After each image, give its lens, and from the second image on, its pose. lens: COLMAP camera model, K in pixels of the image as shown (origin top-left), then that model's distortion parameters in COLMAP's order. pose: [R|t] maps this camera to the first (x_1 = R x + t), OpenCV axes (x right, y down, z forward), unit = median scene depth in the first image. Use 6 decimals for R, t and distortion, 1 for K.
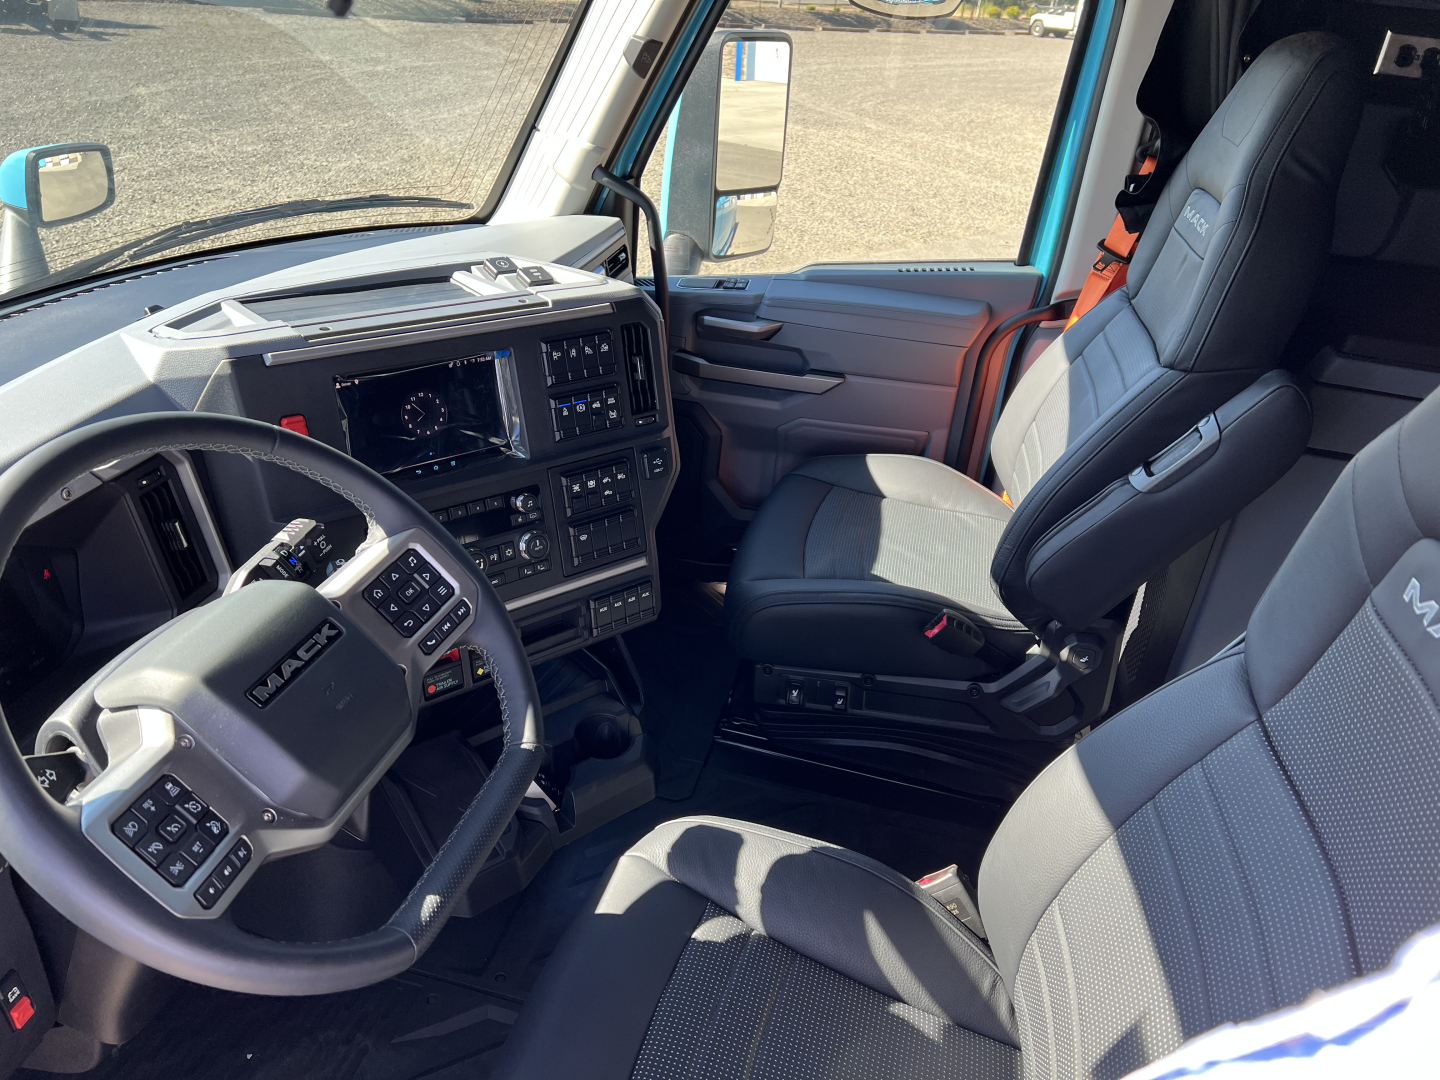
lens RADIAL K [[1099.5, 0, 720.0], [0, 1099.5, 540.0], [0, 0, 1]] dist [0.008406, 0.005217]
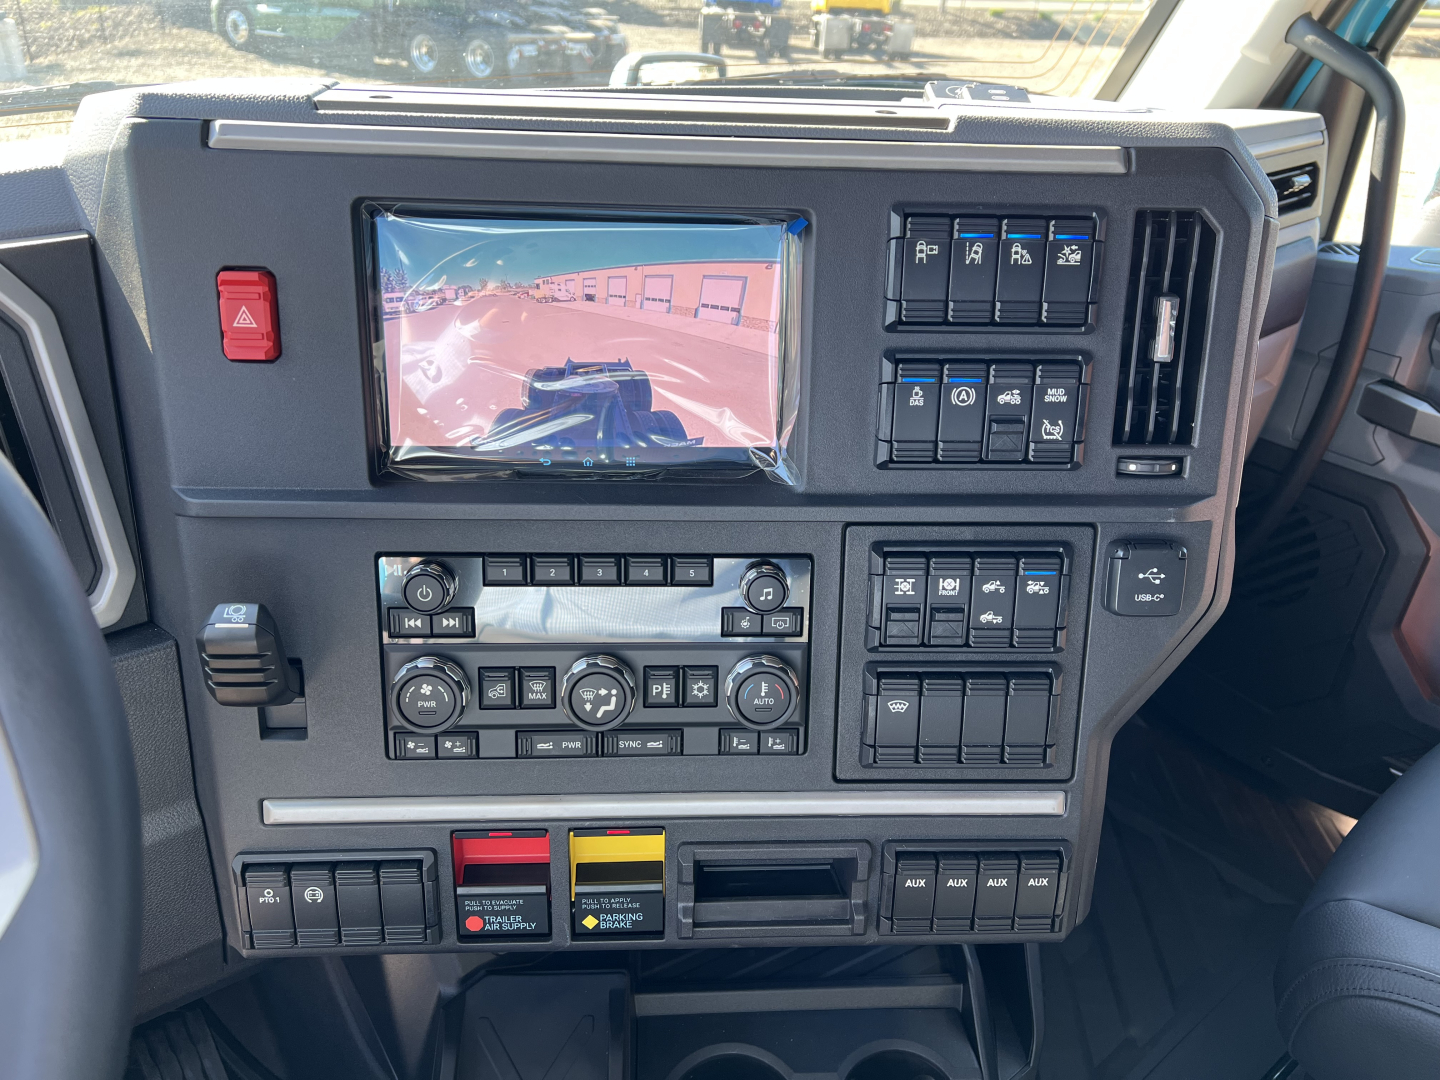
lens RADIAL K [[1099.5, 0, 720.0], [0, 1099.5, 540.0], [0, 0, 1]] dist [0.008406, 0.005217]
pose [[0.796186, 0.244688, -0.553367, 0.033688], [-0.261565, 0.963896, 0.049875, -0.063156], [0.545592, 0.105032, 0.831443, 0.593828]]
